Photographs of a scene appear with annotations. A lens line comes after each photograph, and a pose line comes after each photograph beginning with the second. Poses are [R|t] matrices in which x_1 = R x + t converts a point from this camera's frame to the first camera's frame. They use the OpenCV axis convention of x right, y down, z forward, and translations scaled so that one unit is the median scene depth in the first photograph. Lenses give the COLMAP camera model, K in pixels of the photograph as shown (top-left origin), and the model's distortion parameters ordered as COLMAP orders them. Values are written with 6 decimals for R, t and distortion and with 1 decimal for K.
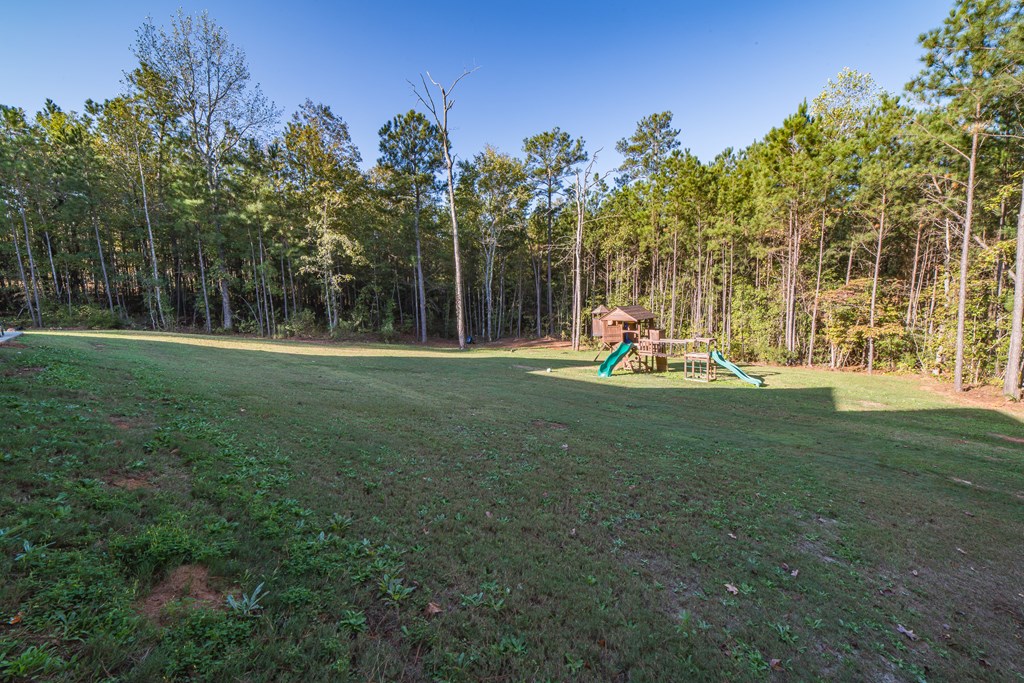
lens RADIAL K [[385.3, 0, 515.4], [0, 385.3, 337.9], [0, 0, 1]] dist [0.001938, 0.000311]
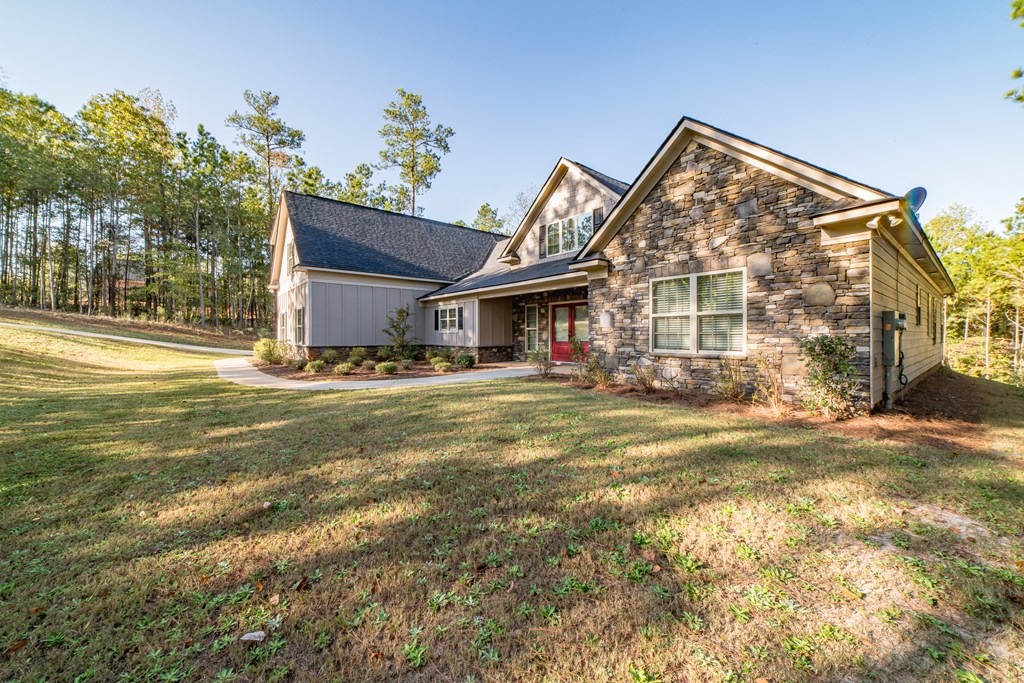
lens RADIAL K [[385.3, 0, 513.1], [0, 385.3, 336.6], [0, 0, 1]] dist [0.001938, 0.000311]
pose [[0.989254, 0.027438, -0.143608, -0.707434], [-0.043382, 0.993084, -0.109096, 0.092474], [0.139622, 0.114154, 0.983603, -0.771160]]
